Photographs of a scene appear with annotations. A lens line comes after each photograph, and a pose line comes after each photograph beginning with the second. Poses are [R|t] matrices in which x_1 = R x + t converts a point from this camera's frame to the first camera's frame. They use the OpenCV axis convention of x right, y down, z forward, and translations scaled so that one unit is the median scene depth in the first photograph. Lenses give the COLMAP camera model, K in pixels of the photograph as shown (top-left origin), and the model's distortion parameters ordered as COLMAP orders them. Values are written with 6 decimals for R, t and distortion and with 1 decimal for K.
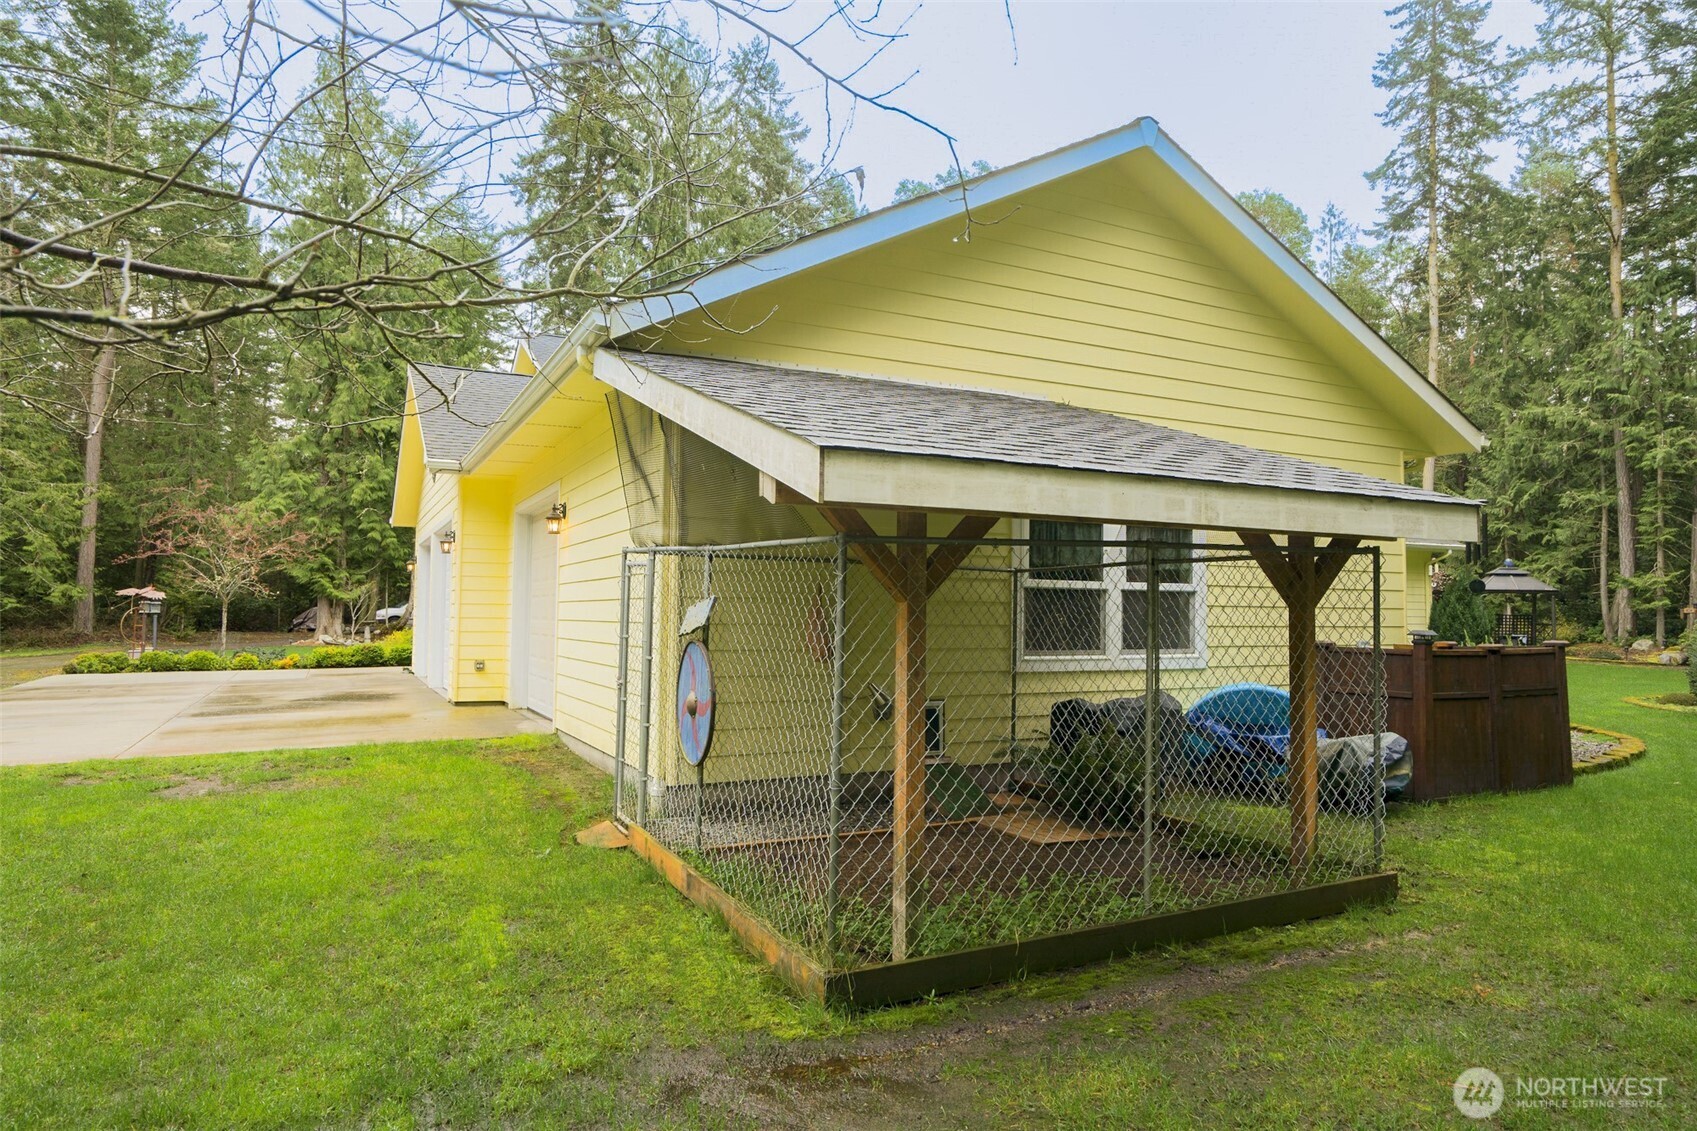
lens RADIAL K [[1004.6, 0, 848.5], [0, 1004.6, 565.5], [0, 0, 1]] dist [0.001059, 0.001196]
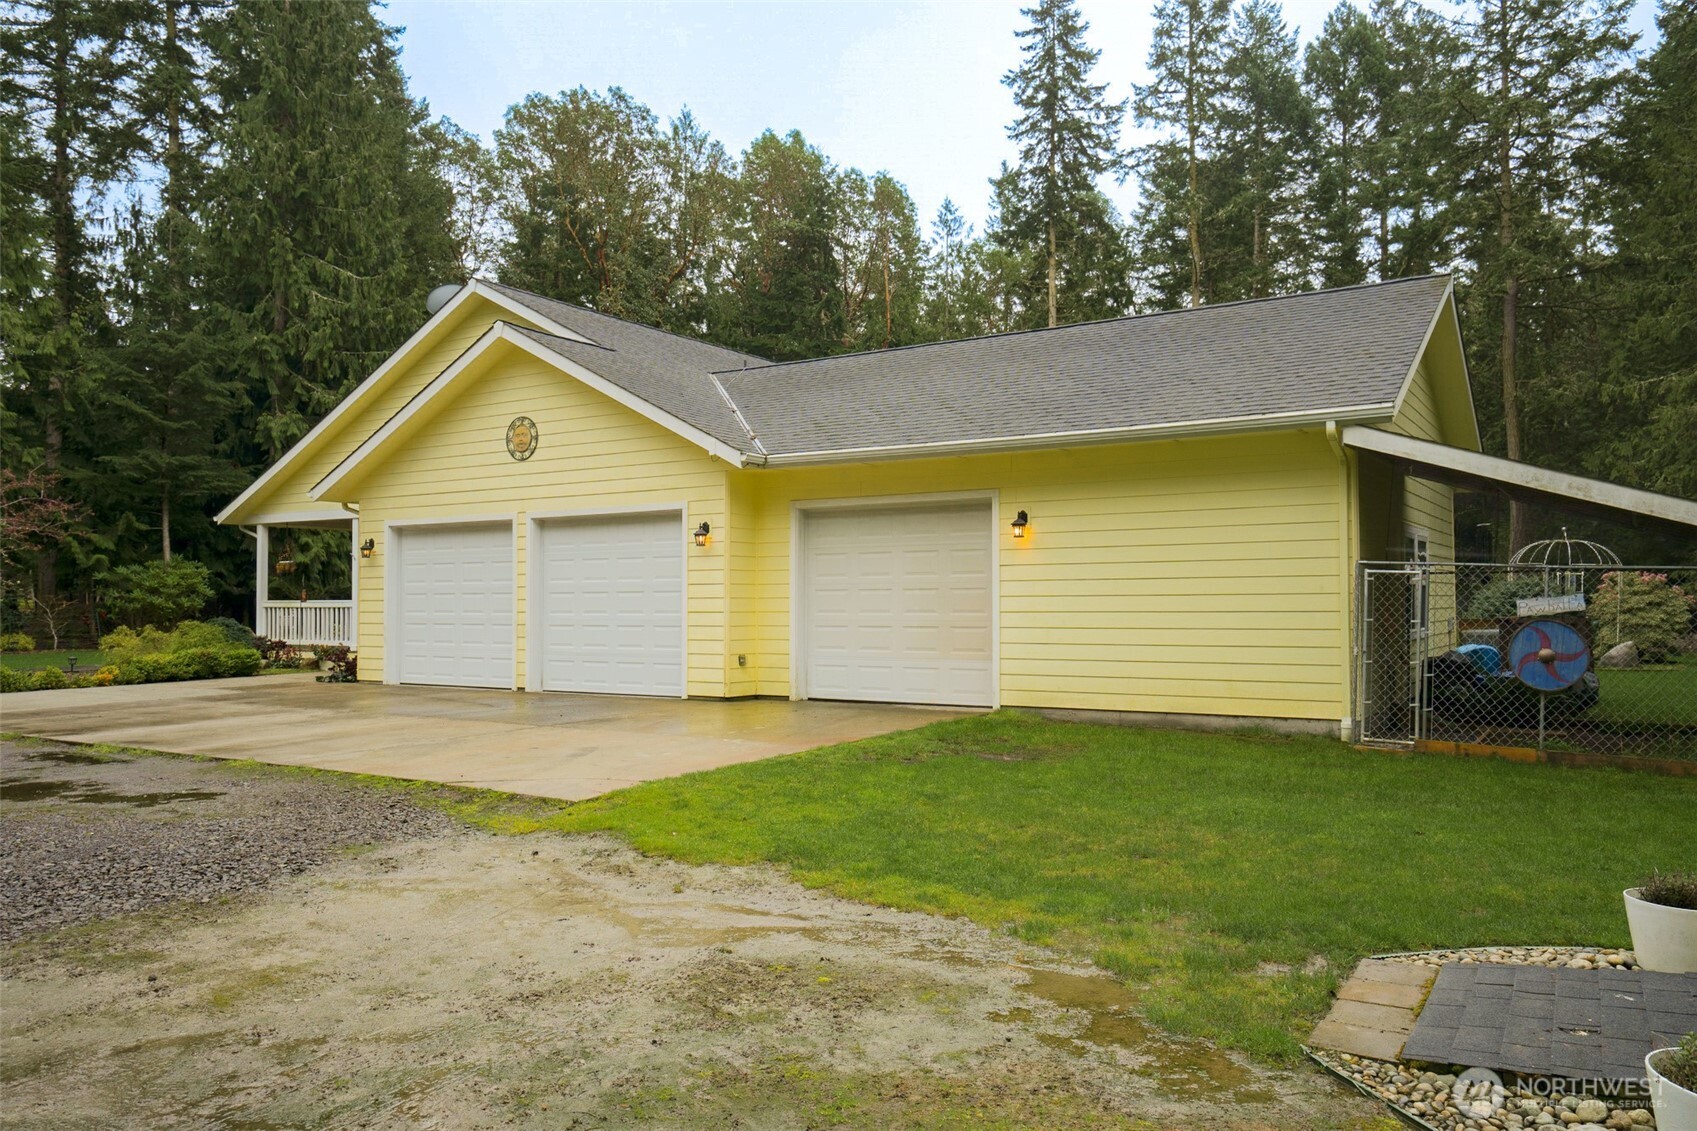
lens RADIAL K [[1202.8, 0, 848.5], [0, 1202.8, 565.5], [0, 0, 1]] dist [0.004442, 0.002134]
pose [[0.860730, 0.004653, 0.509041, -0.279412], [-0.015438, 0.999737, 0.016966, -0.004806], [-0.508828, -0.022462, 0.860575, -0.022322]]
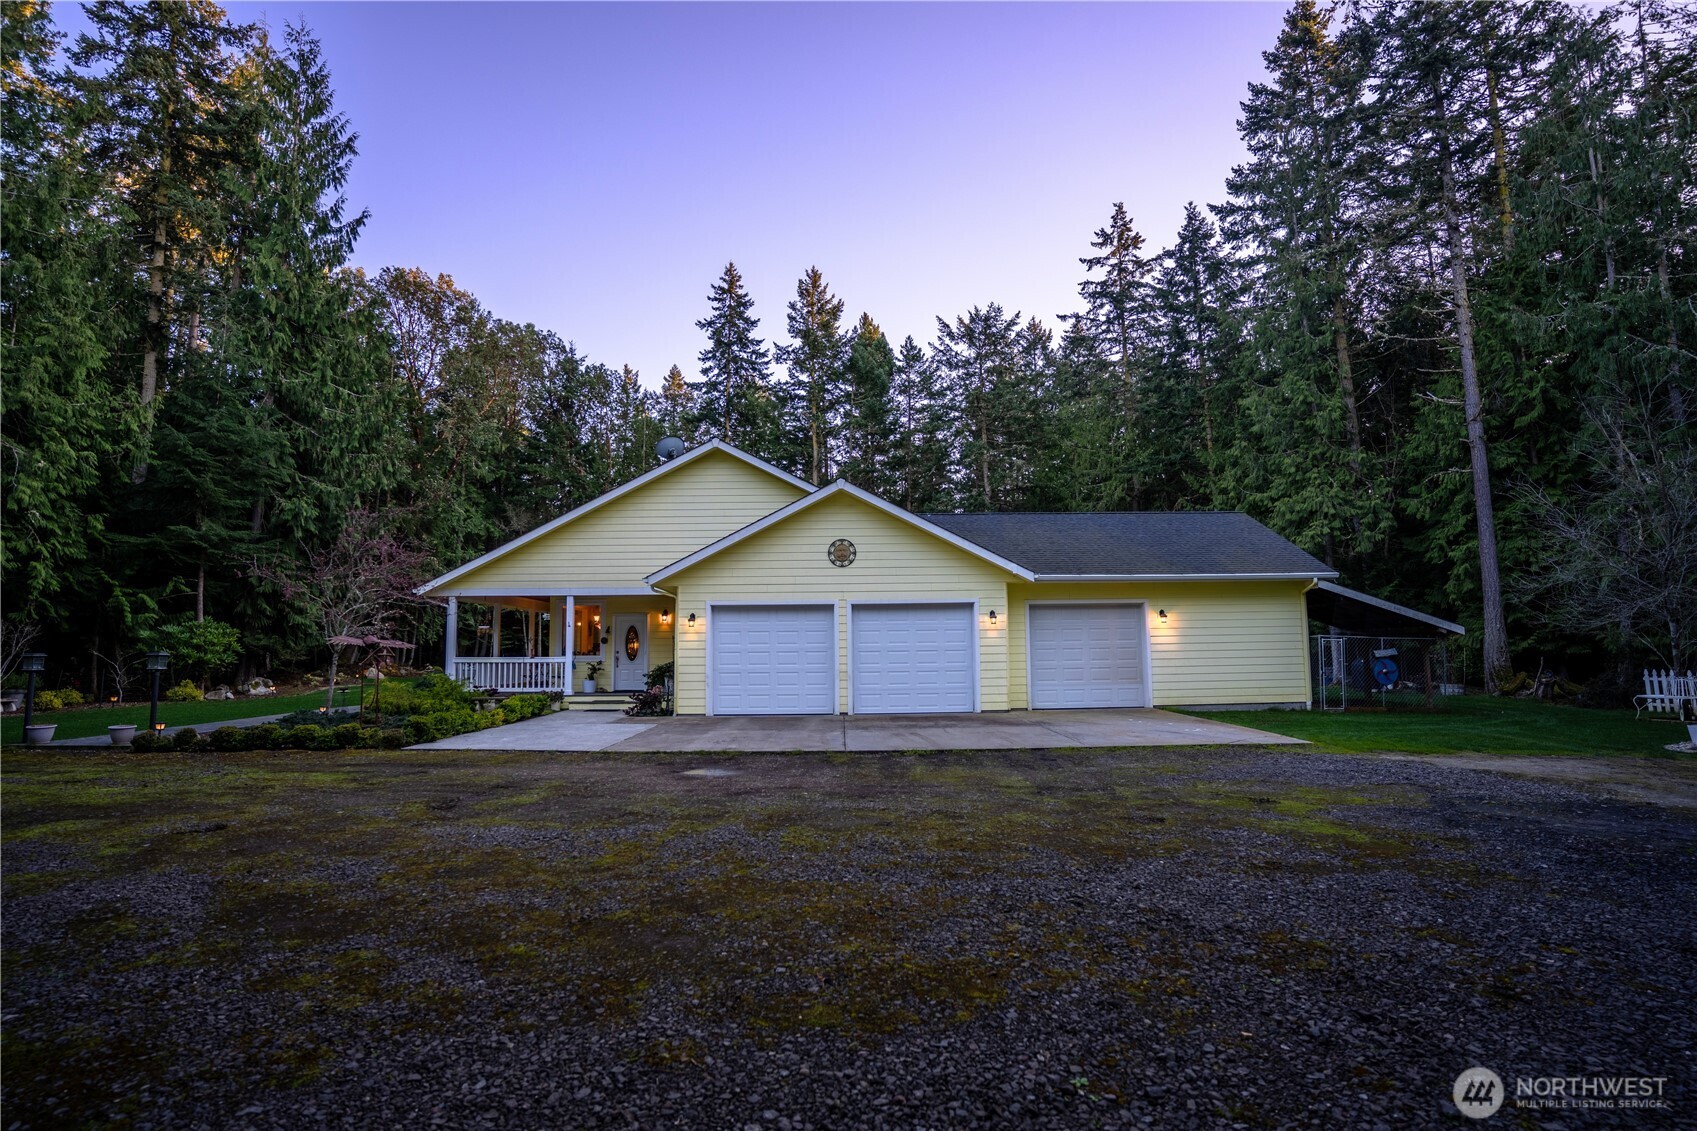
lens RADIAL K [[796.9, 0, 848.5], [0, 796.9, 565.5], [0, 0, 1]] dist [-0.048473, 0.000094]
pose [[0.452843, 0.082197, 0.887793, -0.543374], [-0.030597, 0.996588, -0.076663, -0.000136], [-0.891065, 0.007552, 0.453812, 0.190234]]
